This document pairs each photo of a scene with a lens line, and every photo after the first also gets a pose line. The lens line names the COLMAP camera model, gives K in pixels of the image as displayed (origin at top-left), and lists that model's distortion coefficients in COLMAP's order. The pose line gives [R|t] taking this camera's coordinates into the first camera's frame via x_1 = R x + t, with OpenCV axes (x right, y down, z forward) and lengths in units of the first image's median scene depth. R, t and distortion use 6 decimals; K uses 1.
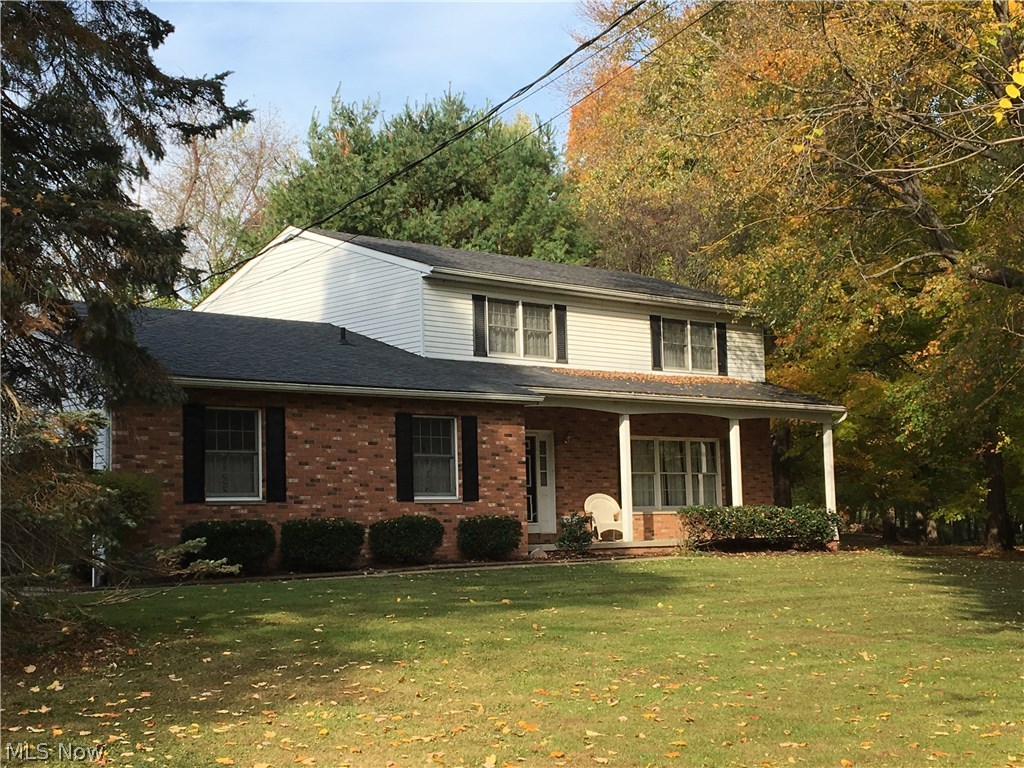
lens RADIAL K [[1563.6, 0, 512.1], [0, 1563.6, 384.0], [0, 0, 1]] dist [-0.002054, 0.000000]
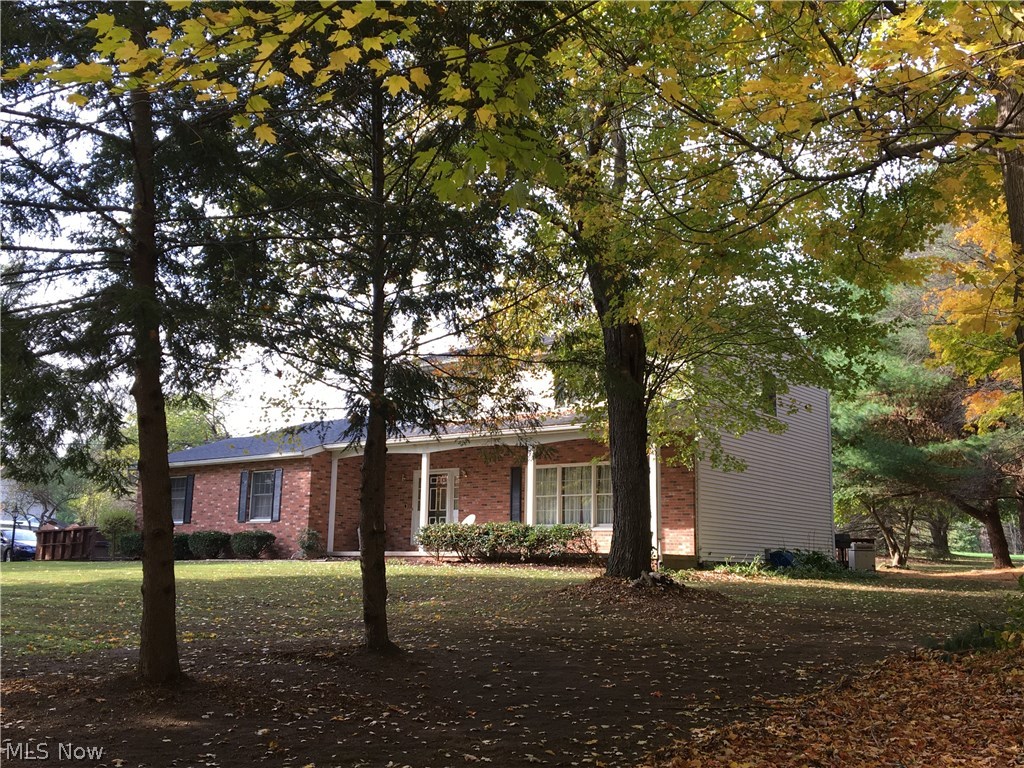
lens RADIAL K [[1040.7, 0, 511.9], [0, 1040.7, 383.6], [0, 0, 1]] dist [0.006117, 0.000000]
pose [[0.143857, -0.140731, -0.979541, 1.043245], [0.075005, 0.988540, -0.131009, 0.090014], [0.986752, -0.054624, 0.152764, 1.049322]]
